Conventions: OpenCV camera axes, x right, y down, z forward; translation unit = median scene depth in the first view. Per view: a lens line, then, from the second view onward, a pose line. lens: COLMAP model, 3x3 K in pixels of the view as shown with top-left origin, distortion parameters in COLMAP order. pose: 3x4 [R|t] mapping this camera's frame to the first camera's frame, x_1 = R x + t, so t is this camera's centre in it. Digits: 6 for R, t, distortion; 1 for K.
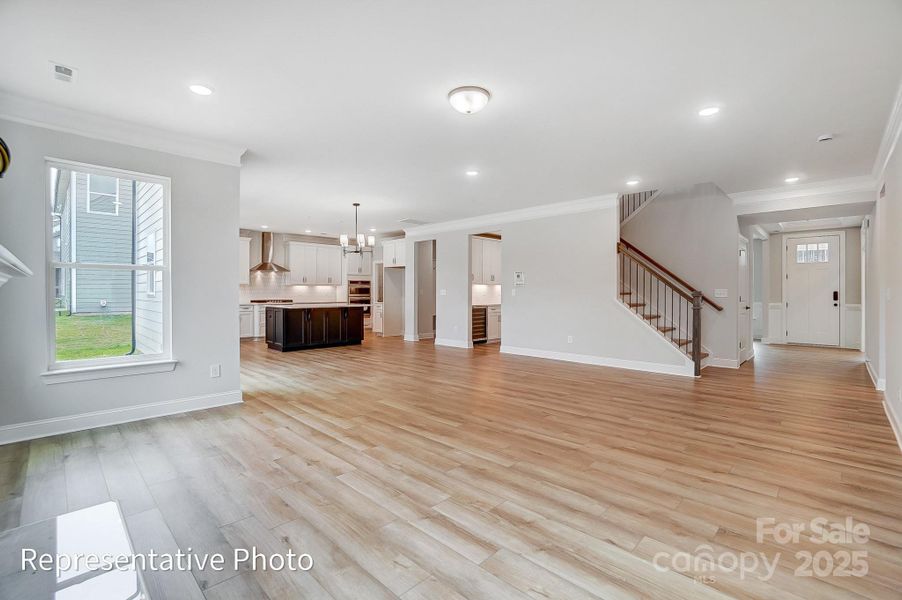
lens RADIAL K [[406.6, 0, 450.5], [0, 406.6, 305.8], [0, 0, 1]] dist [-0.073762, 0.030914]
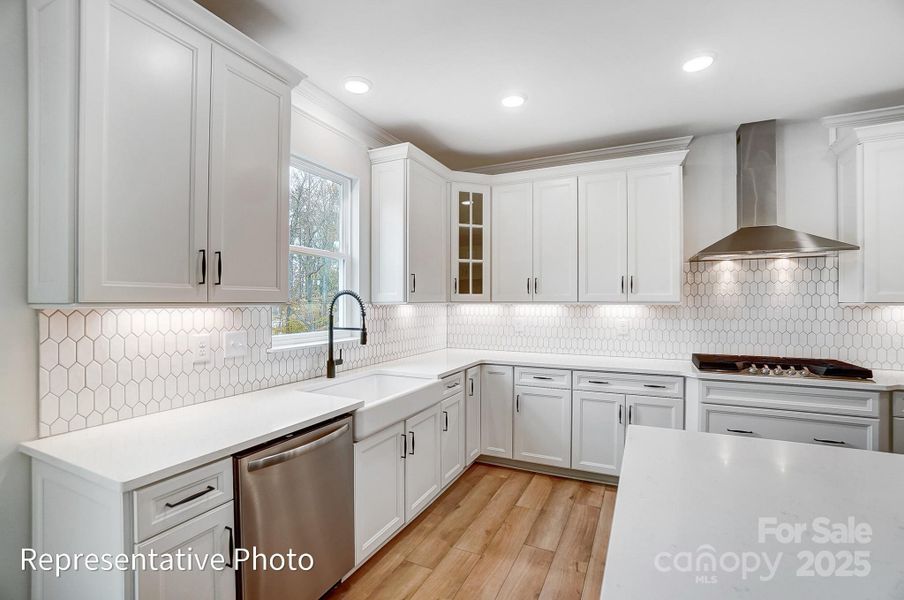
lens RADIAL K [[407.5, 0, 451.5], [0, 407.5, 305.8], [0, 0, 1]] dist [-0.073762, 0.030914]
pose [[0.323577, 0.007693, -0.946171, -0.313856], [-0.030282, 0.999539, -0.002229, -0.053635], [0.945717, 0.029373, 0.323661, 0.845387]]
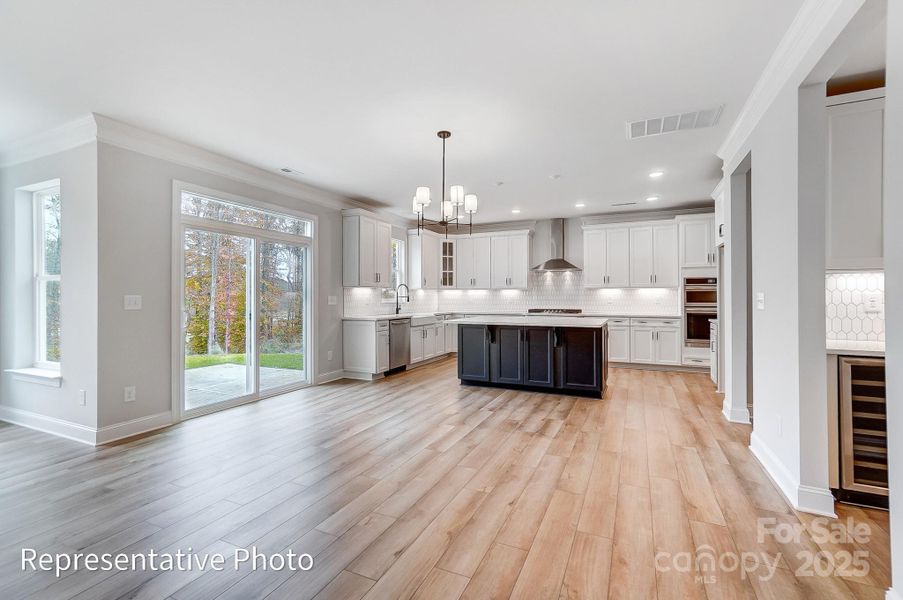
lens RADIAL K [[402.2, 0, 451.5], [0, 402.2, 300.0], [0, 0, 1]] dist [0.000181, -0.000039]
pose [[0.339266, 0.003030, -0.940686, 0.216997], [-0.027669, 0.999594, -0.006759, -0.025929], [0.940284, 0.028321, 0.339212, 0.677767]]
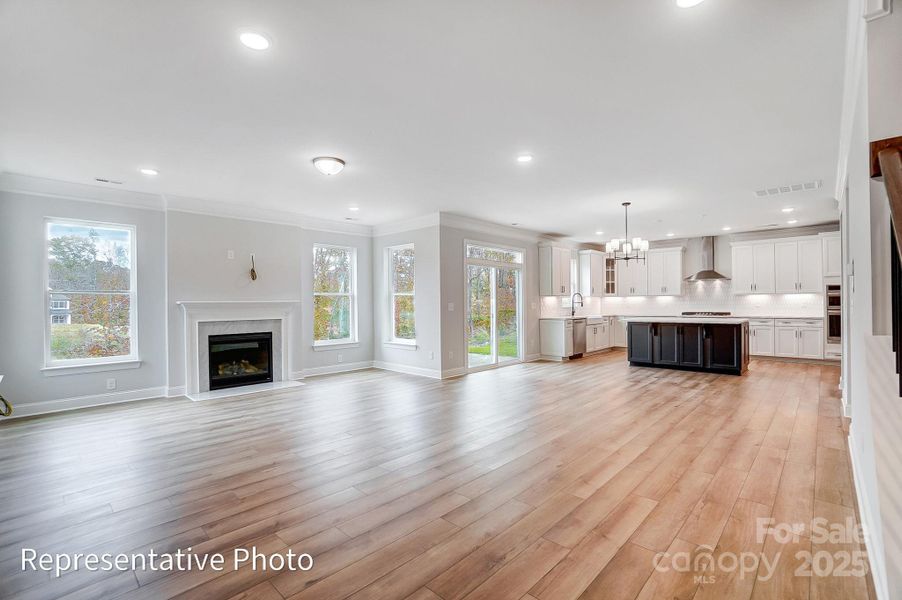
lens RADIAL K [[406.6, 0, 450.5], [0, 406.6, 305.8], [0, 0, 1]] dist [-0.073762, 0.030914]
pose [[0.015513, 0.004138, -0.999871, 0.503272], [-0.023437, 0.999718, 0.003774, -0.022834], [0.999605, 0.023375, 0.015606, 0.498038]]
